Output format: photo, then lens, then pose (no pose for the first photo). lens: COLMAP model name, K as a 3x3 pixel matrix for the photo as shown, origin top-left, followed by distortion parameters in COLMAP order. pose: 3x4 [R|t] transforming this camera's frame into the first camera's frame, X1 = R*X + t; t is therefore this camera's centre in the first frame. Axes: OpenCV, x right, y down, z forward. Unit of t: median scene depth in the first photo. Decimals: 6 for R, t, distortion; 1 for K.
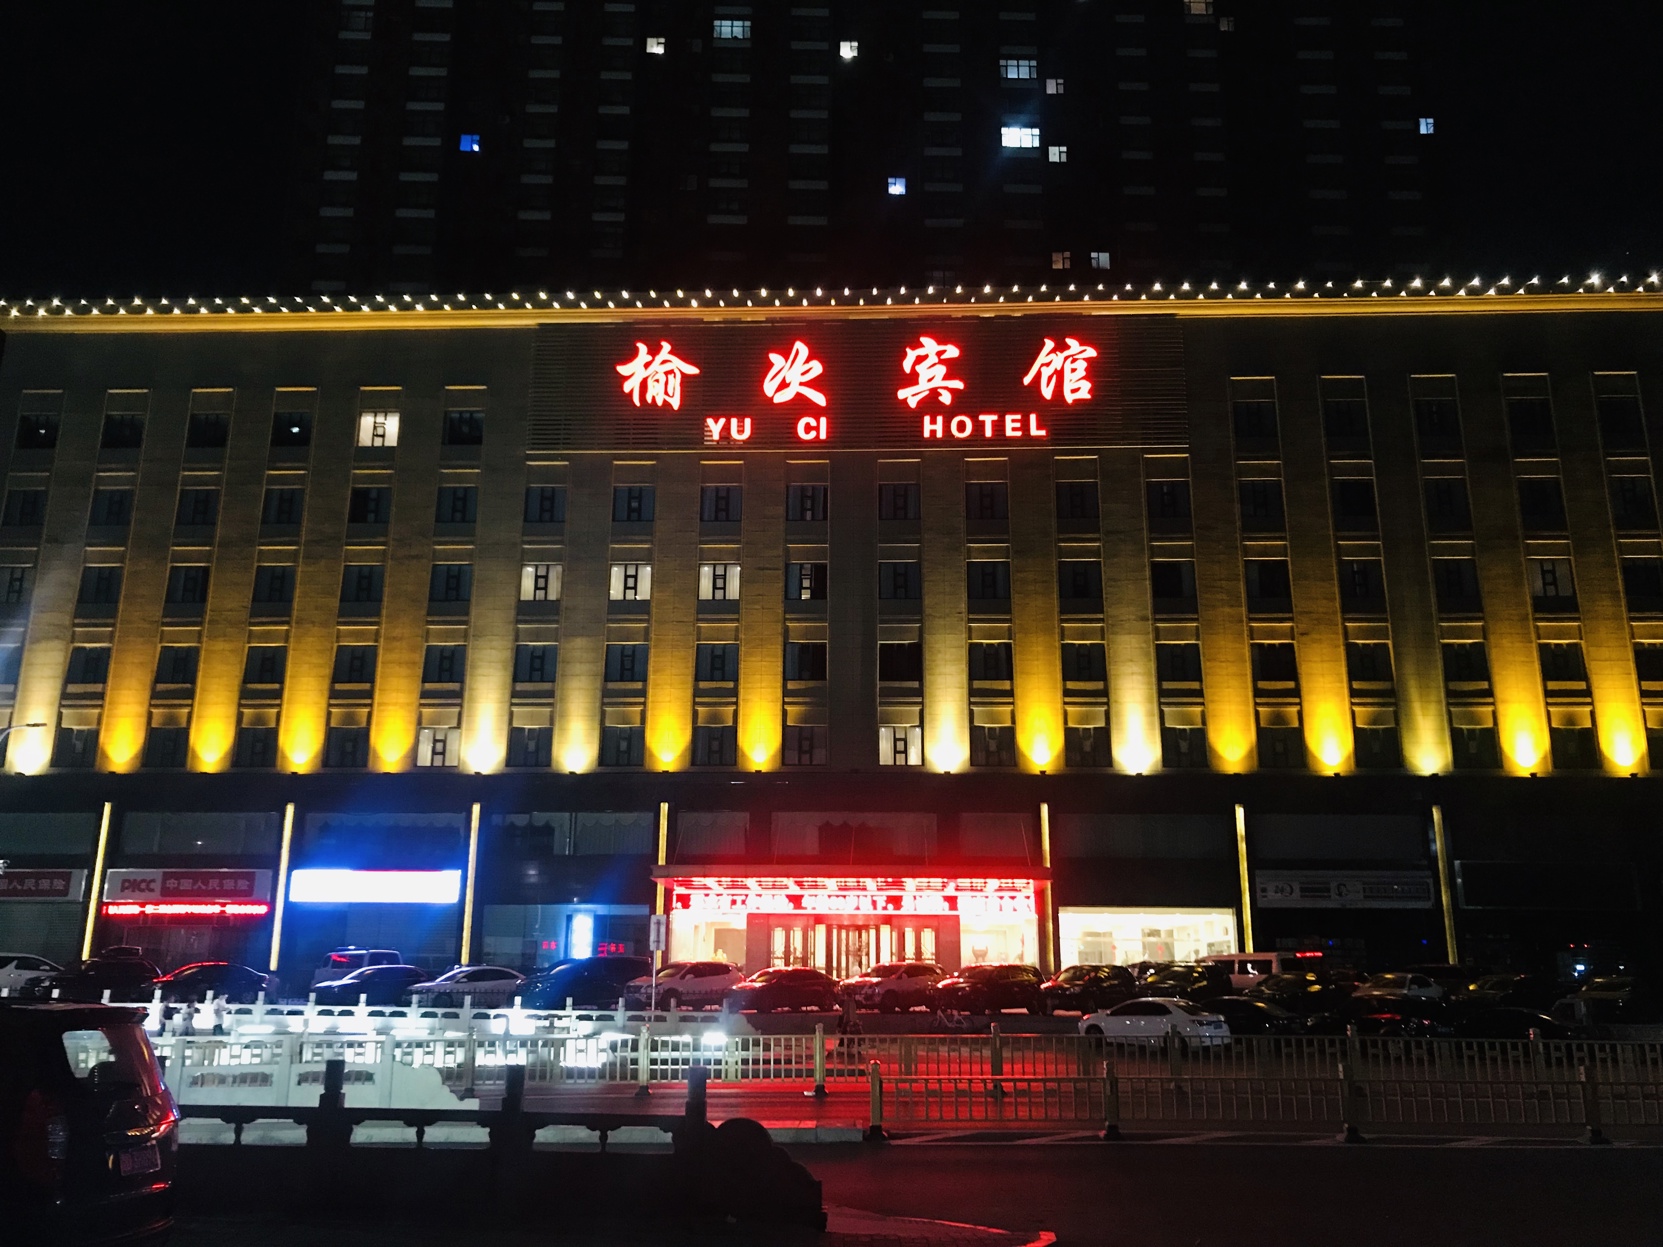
lens RADIAL K [[1369.7, 0, 821.6], [0, 1369.7, 629.7], [0, 0, 1]] dist [0.049579, -0.074022]
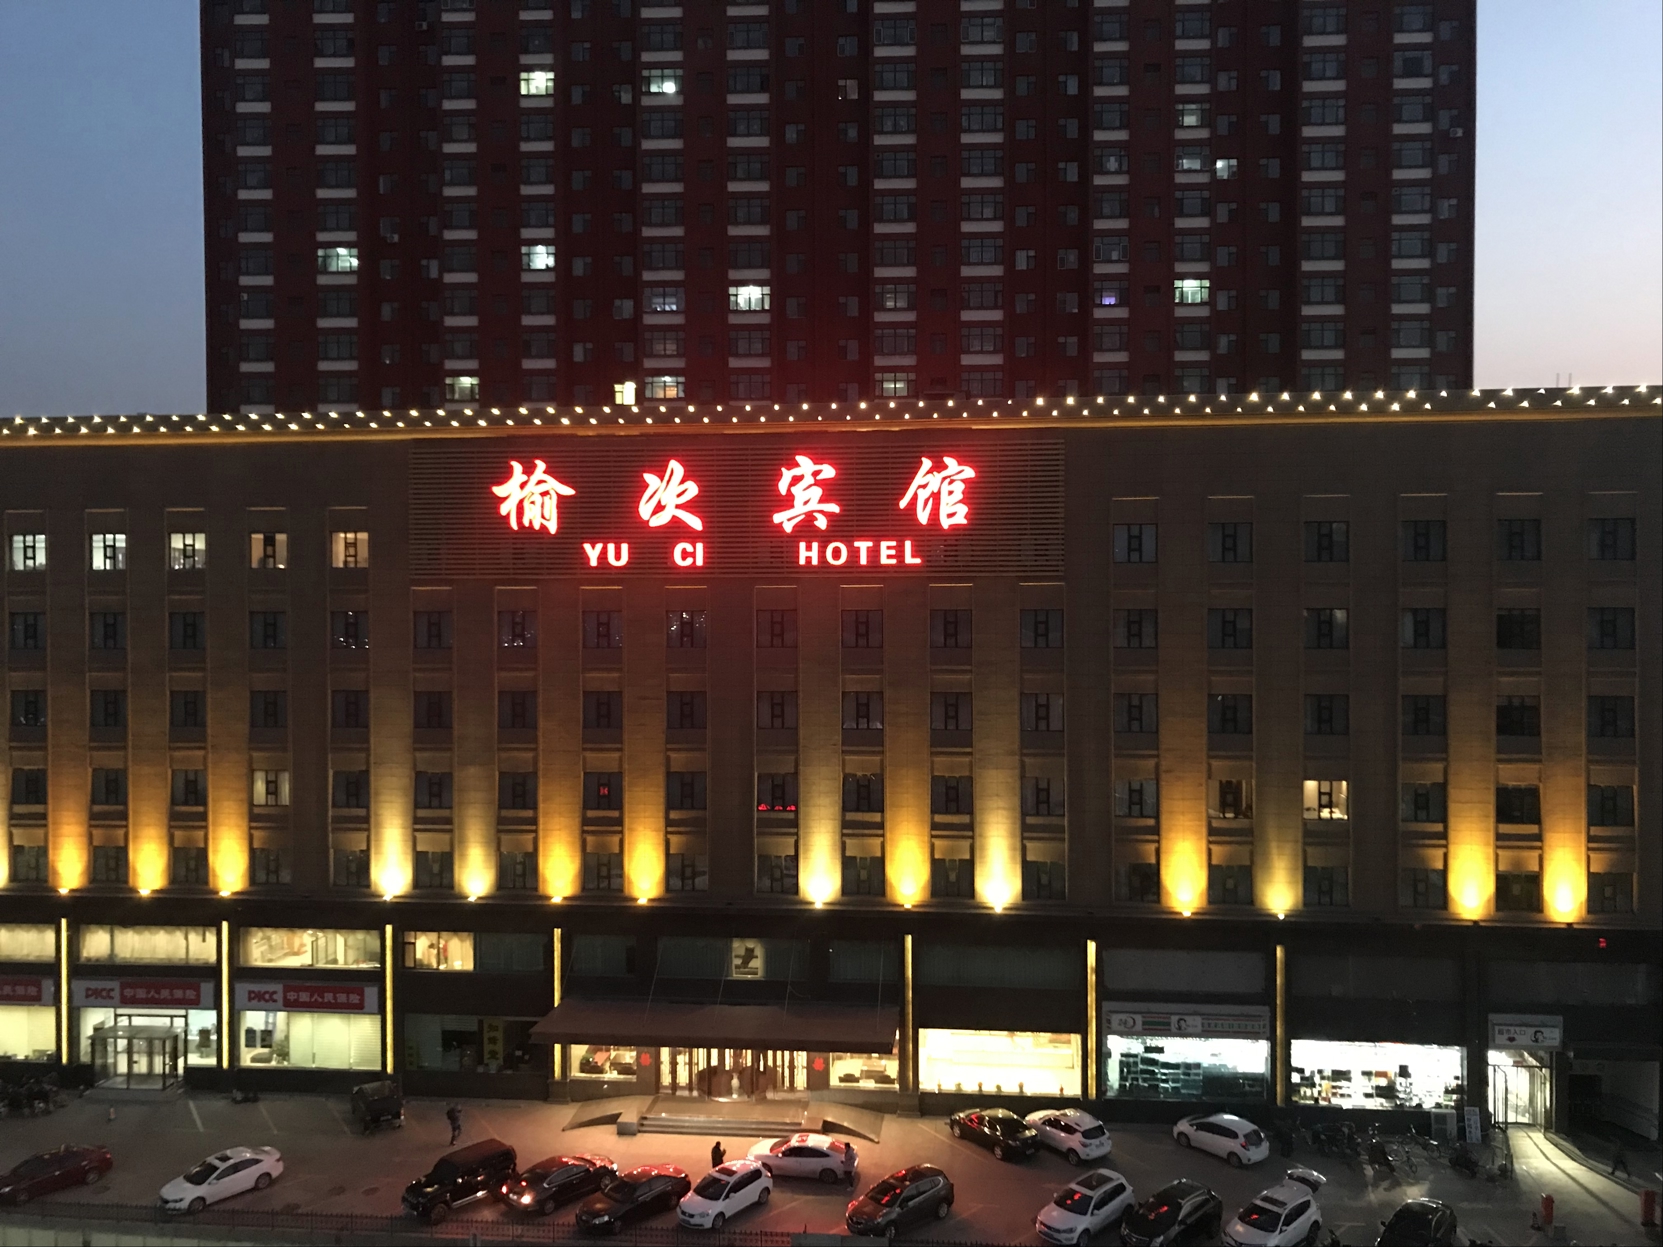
lens RADIAL K [[1369.7, 0, 829.7], [0, 1369.7, 620.1], [0, 0, 1]] dist [0.049579, -0.074022]
pose [[0.997887, -0.011356, -0.063968, 0.159539], [0.027682, 0.965077, 0.260500, -0.358983], [0.058776, -0.261720, 0.963353, 0.034013]]
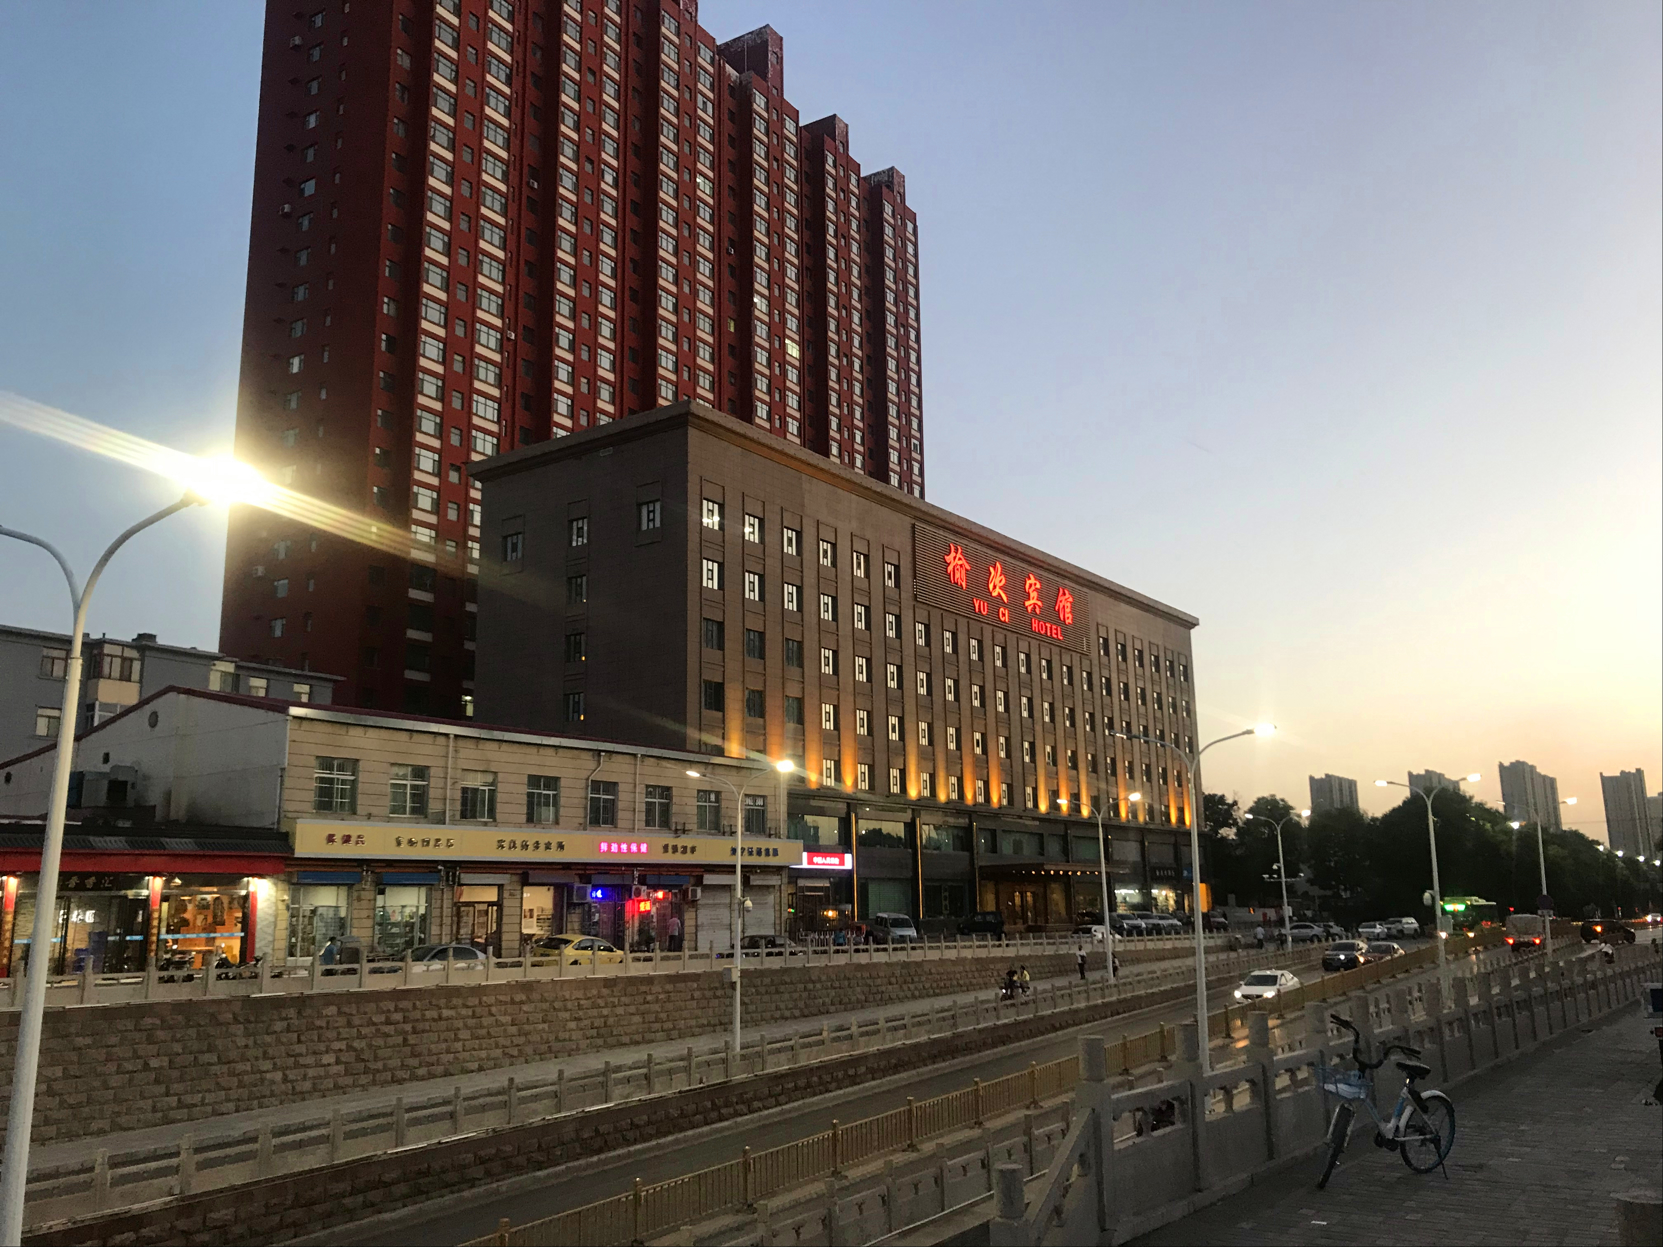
lens RADIAL K [[1369.7, 0, 843.8], [0, 1369.7, 617.9], [0, 0, 1]] dist [0.049579, -0.074022]
pose [[0.542515, 0.160180, 0.824633, -1.592991], [-0.181522, 0.980813, -0.071096, 0.021400], [-0.820199, -0.111119, 0.561182, 0.171590]]
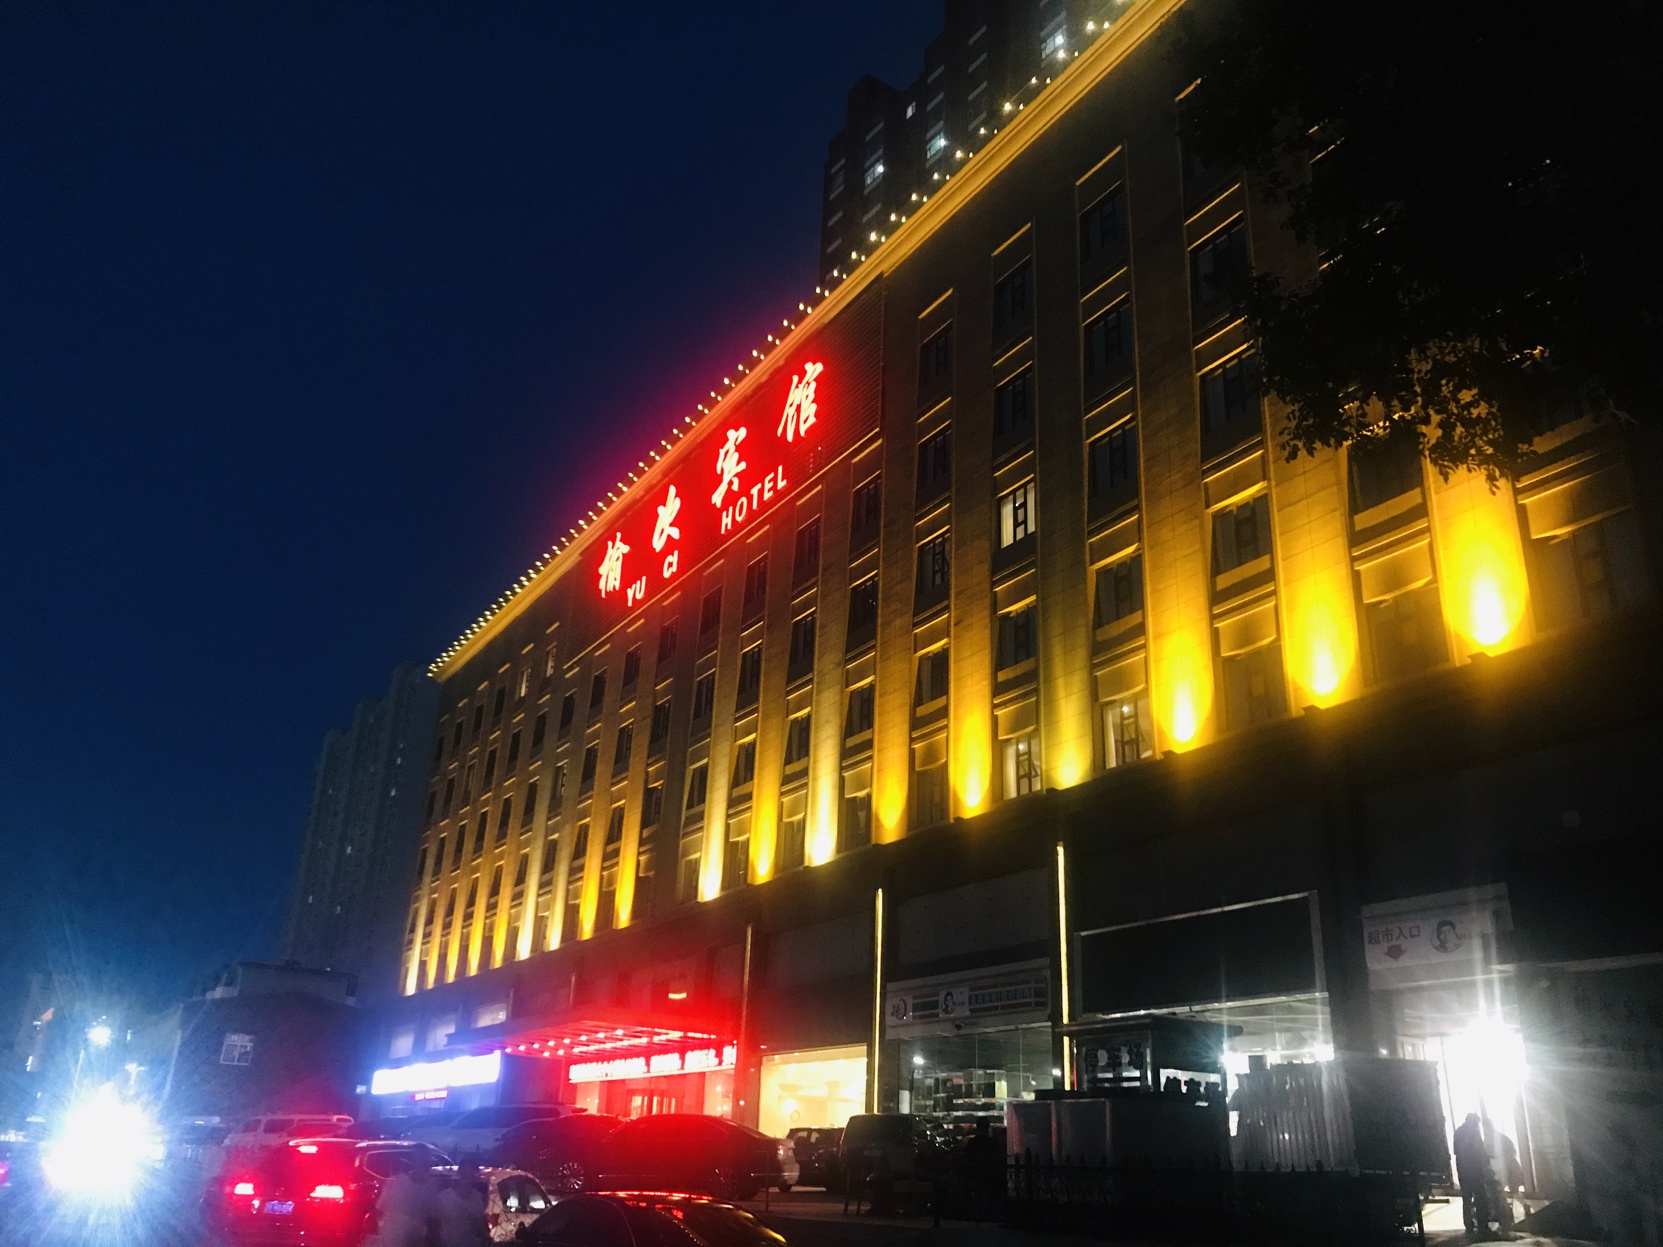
lens RADIAL K [[1369.7, 0, 824.8], [0, 1369.7, 595.5], [0, 0, 1]] dist [0.049579, -0.074022]
pose [[0.555347, -0.314875, -0.769704, 0.802562], [0.169660, 0.948980, -0.265804, 0.152462], [0.814129, 0.017026, 0.580435, 0.524926]]
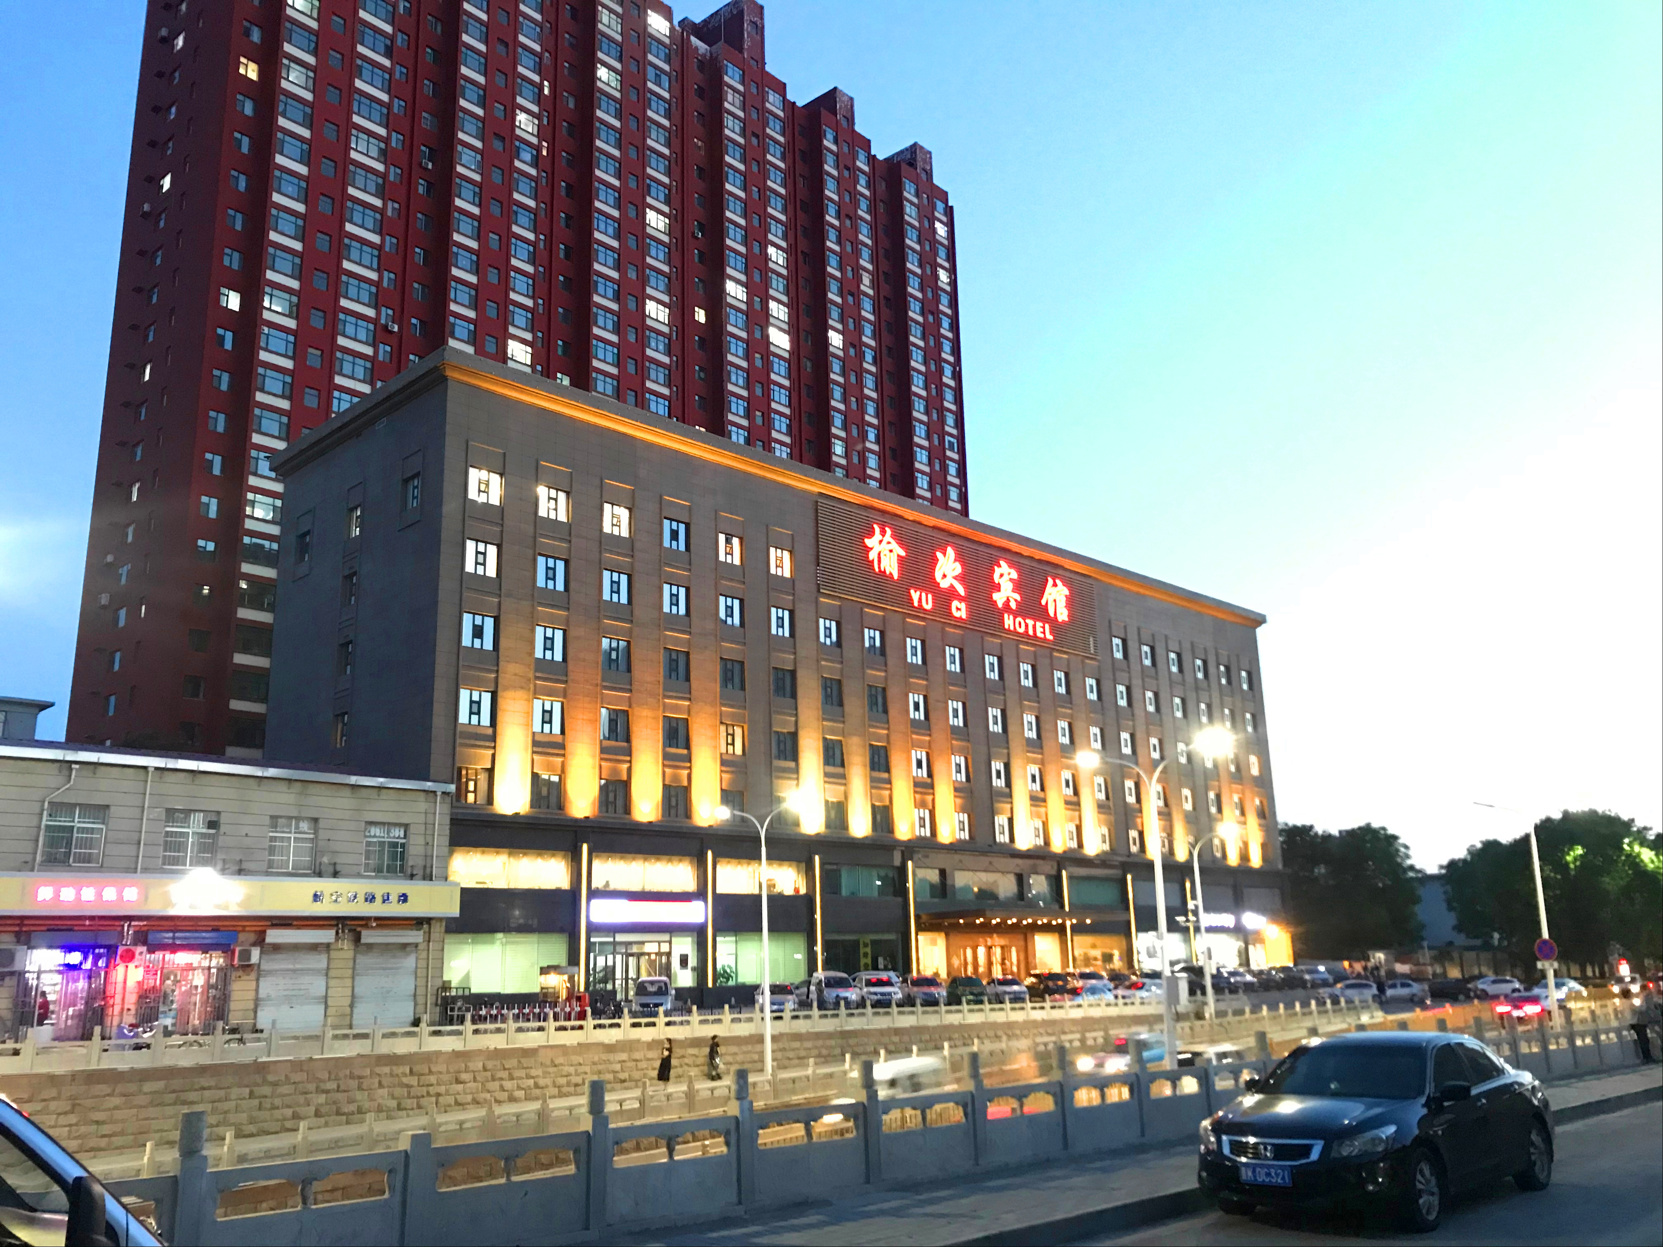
lens RADIAL K [[1369.7, 0, 821.8], [0, 1369.7, 614.6], [0, 0, 1]] dist [0.049579, -0.074022]
pose [[0.675371, 0.161595, 0.719556, -1.179665], [-0.146925, 0.985622, -0.083443, 0.004463], [-0.722694, -0.049366, 0.689402, 0.083465]]
